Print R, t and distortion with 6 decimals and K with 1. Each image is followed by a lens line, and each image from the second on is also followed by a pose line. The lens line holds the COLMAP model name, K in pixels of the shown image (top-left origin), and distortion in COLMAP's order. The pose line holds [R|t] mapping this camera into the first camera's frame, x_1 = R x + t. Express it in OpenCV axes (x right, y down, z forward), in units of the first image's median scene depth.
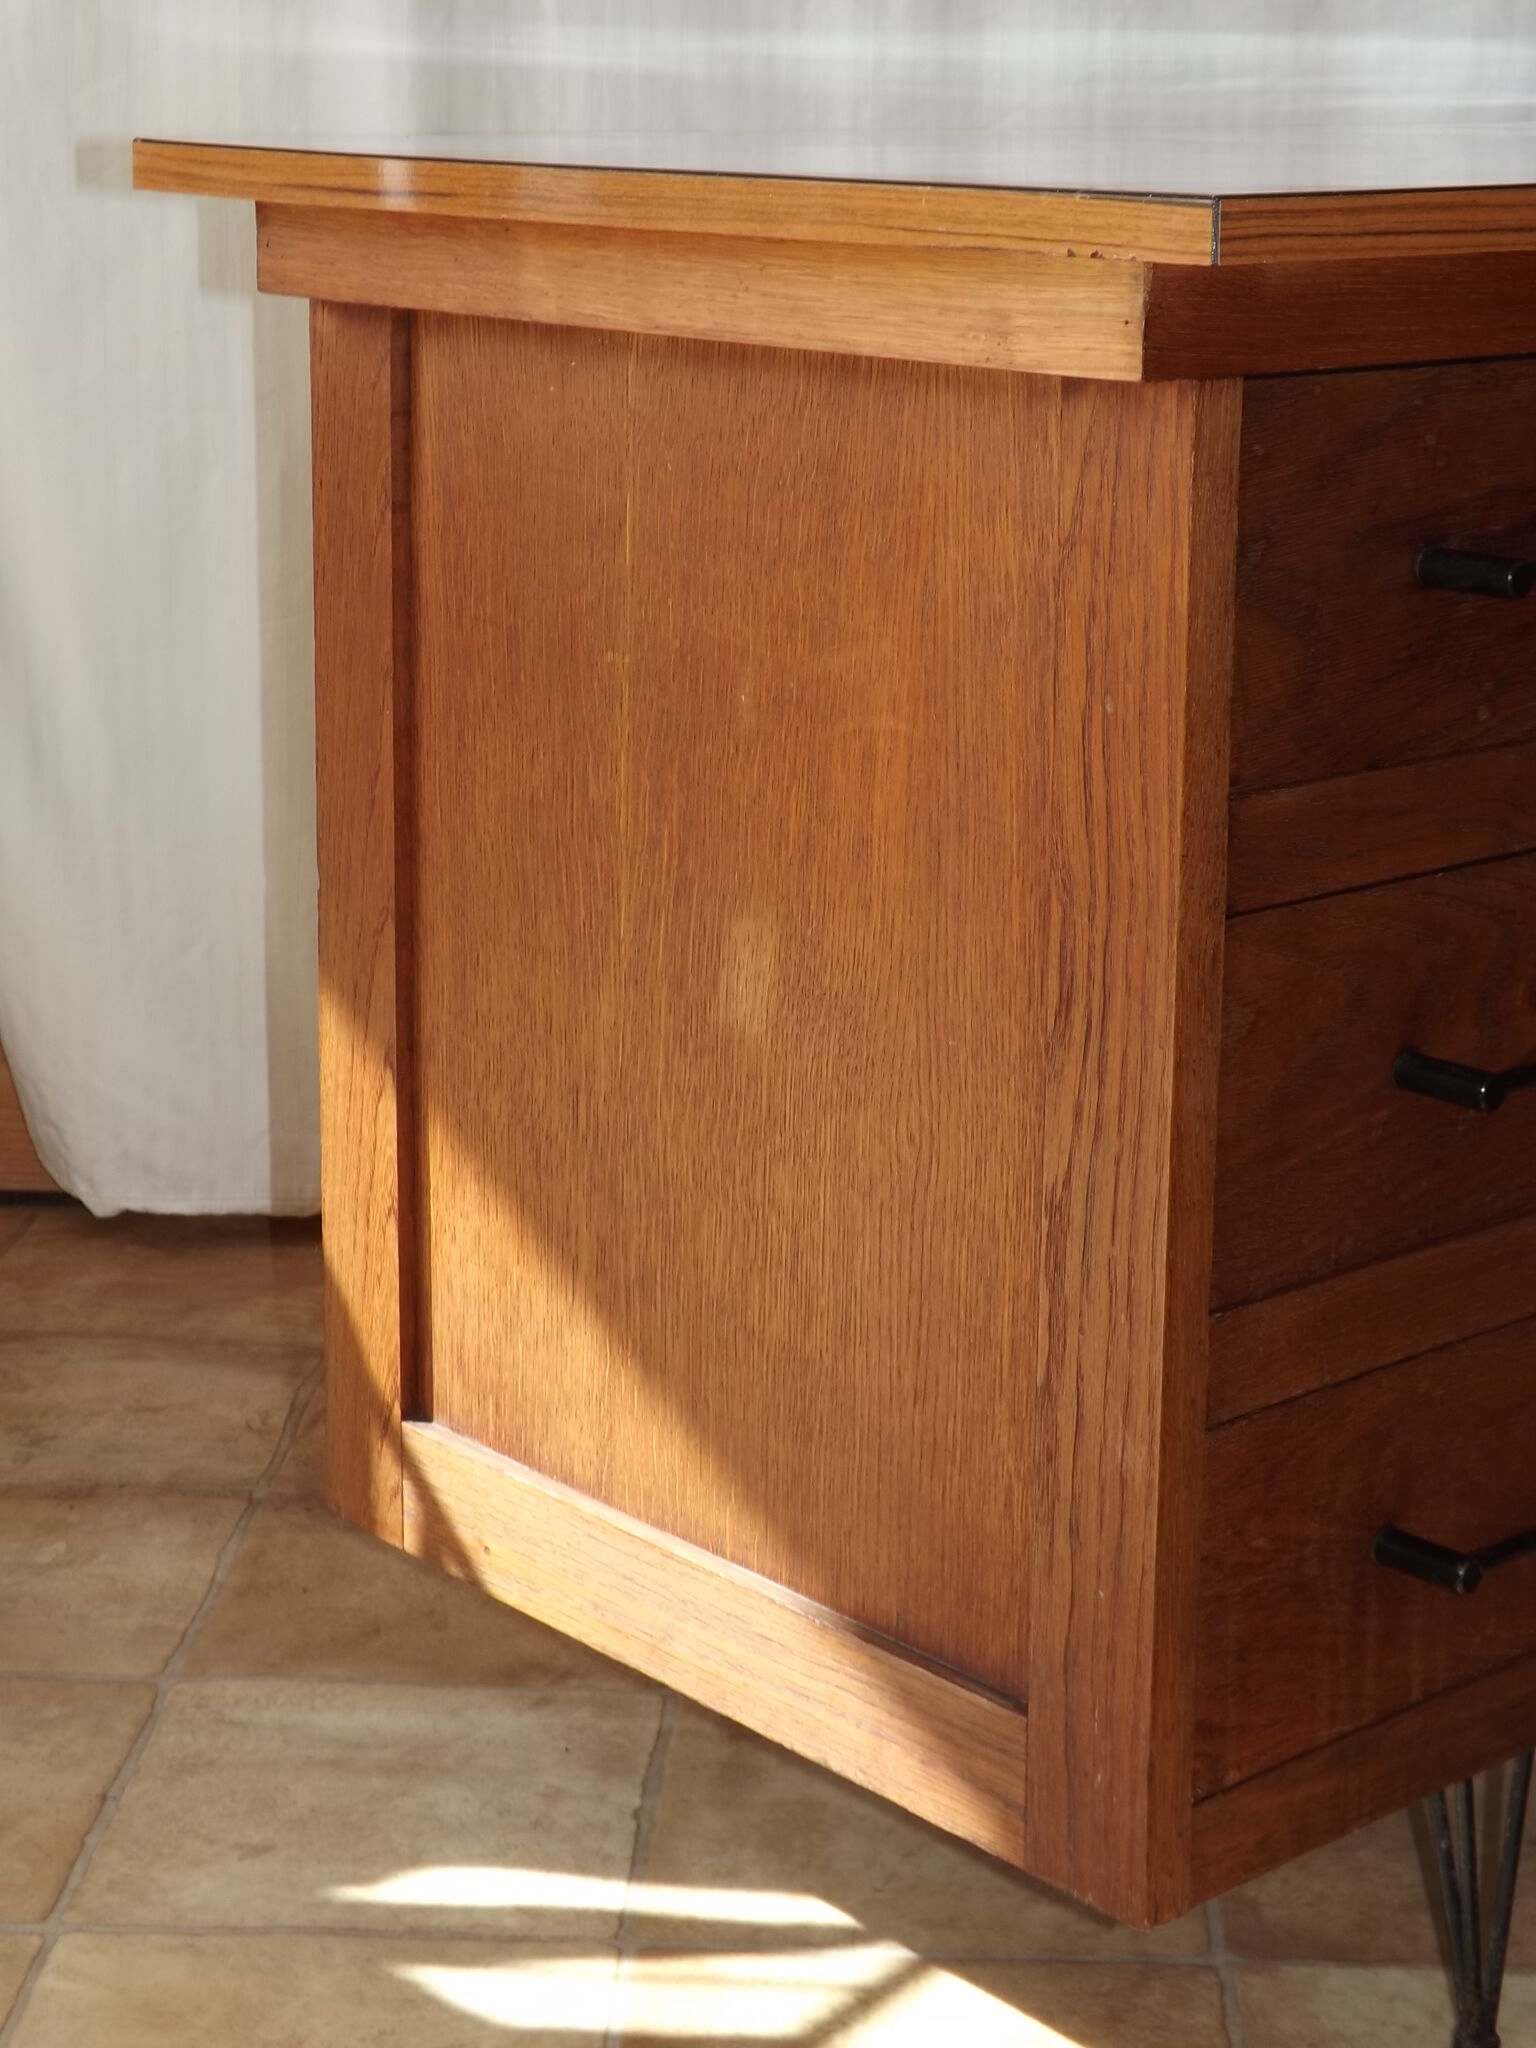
lens RADIAL K [[3660.1, 0, 824.0], [0, 3660.1, 824.2], [0, 0, 1]] dist [0.027939, 0.000000]
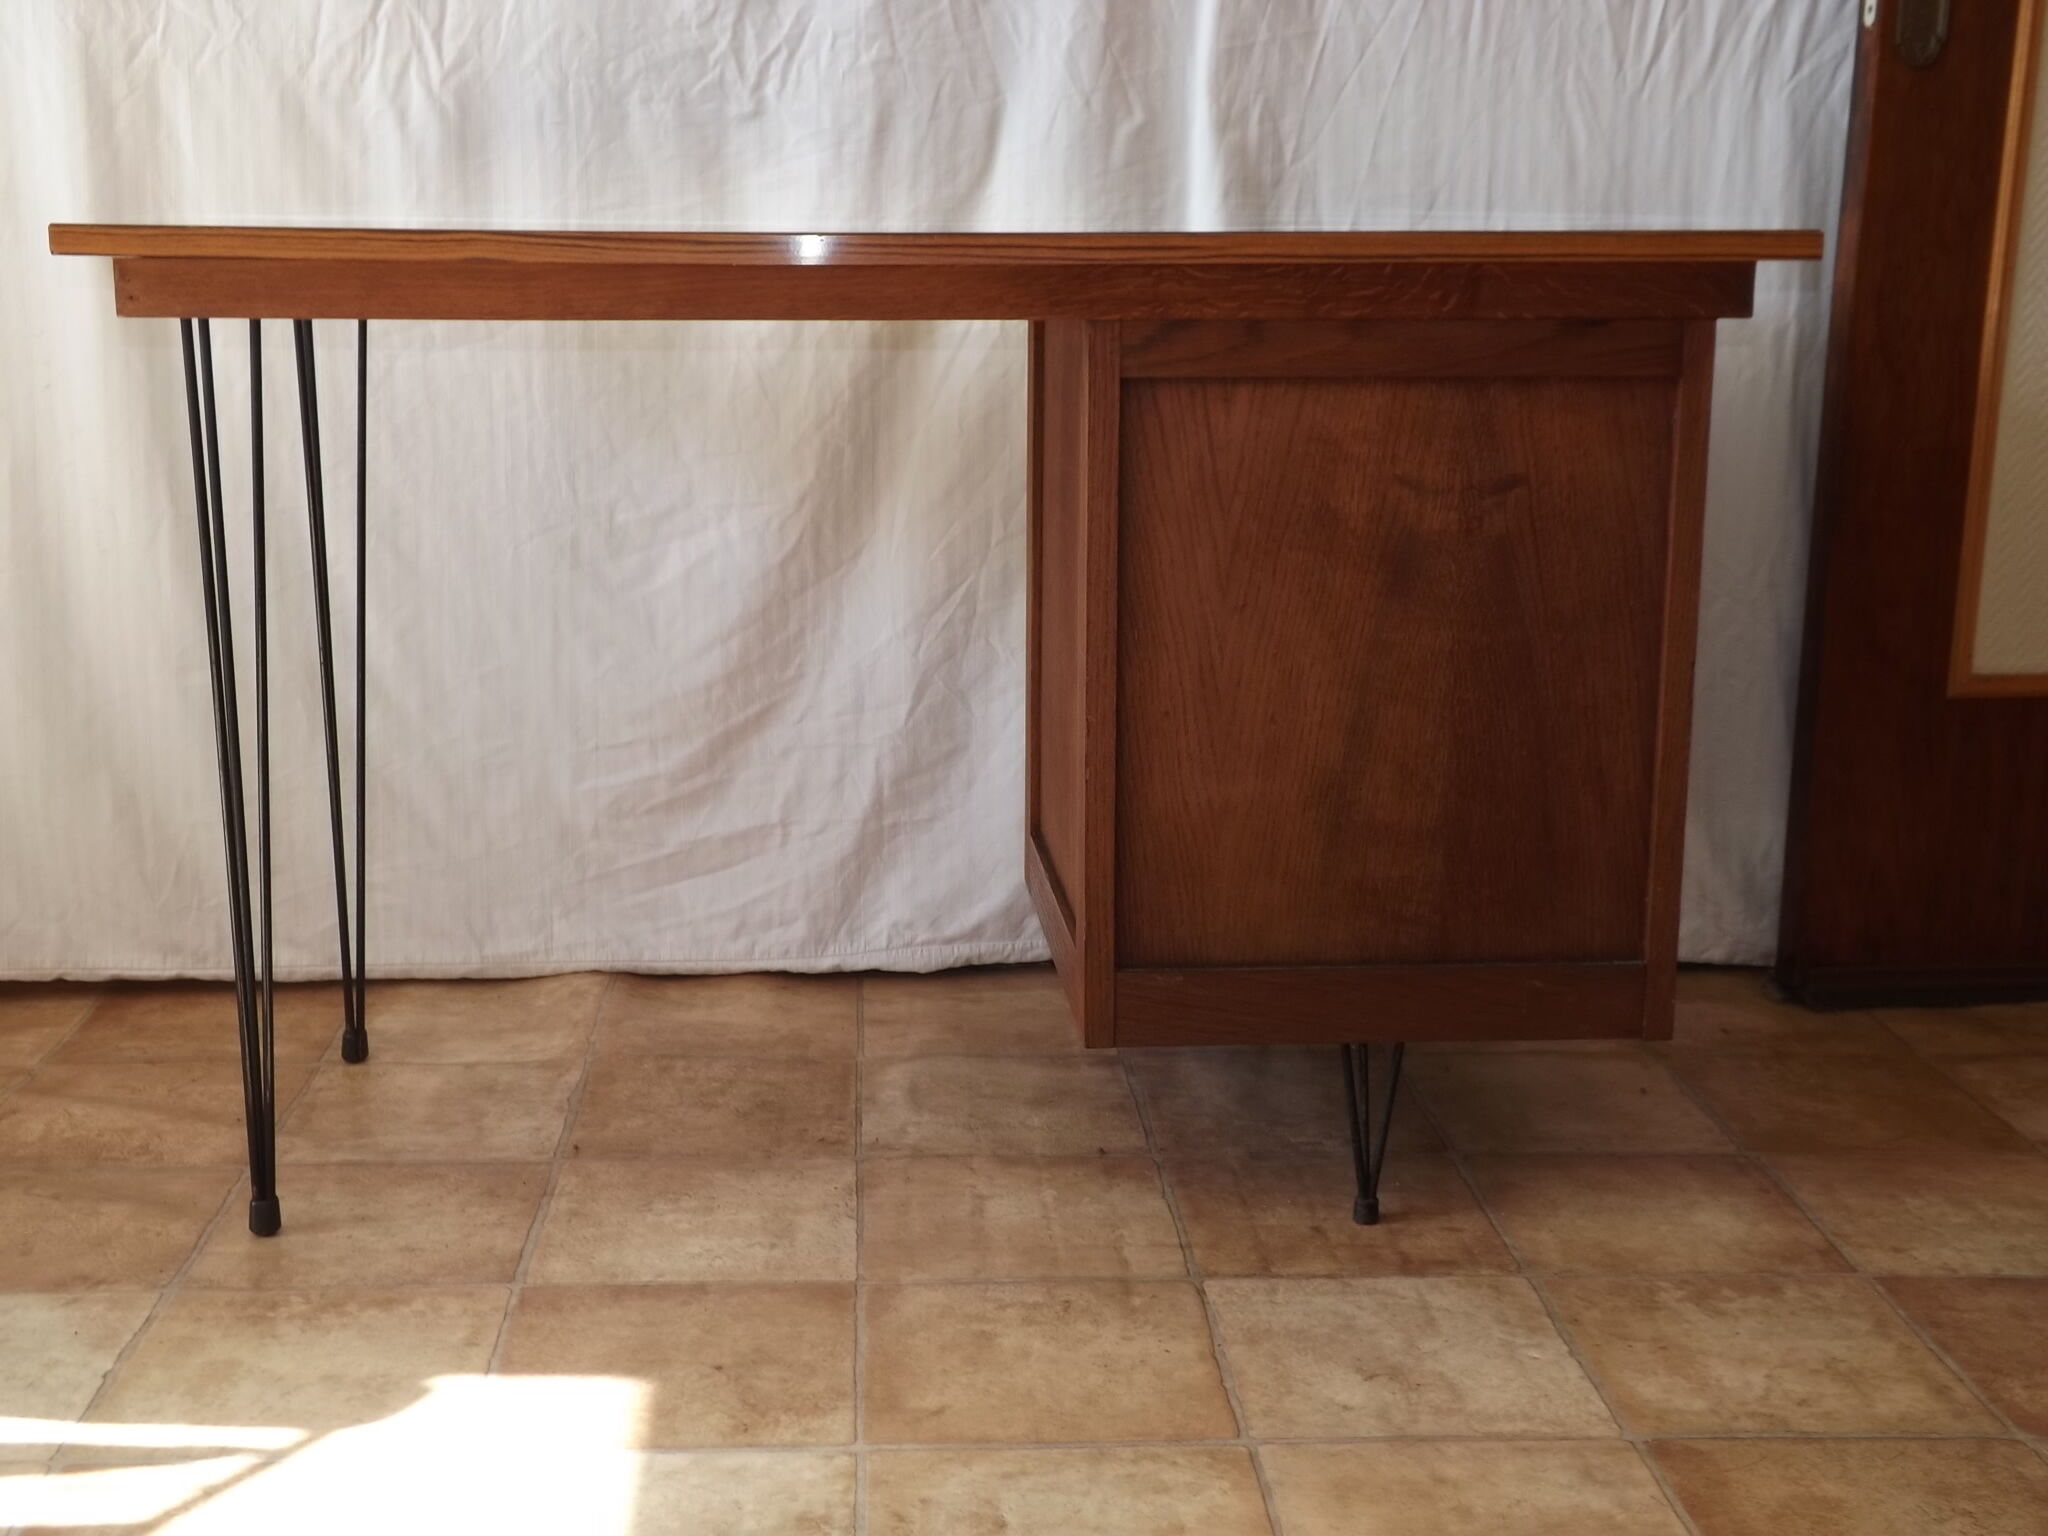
lens RADIAL K [[2418.4, 0, 937.7], [0, 2418.4, 759.6], [0, 0, 1]] dist [0.068865, 0.000000]
pose [[0.997643, -0.013933, 0.067194, 0.218774], [0.013141, 0.999839, 0.012208, 0.017580], [-0.067354, -0.011296, 0.997665, 0.007922]]
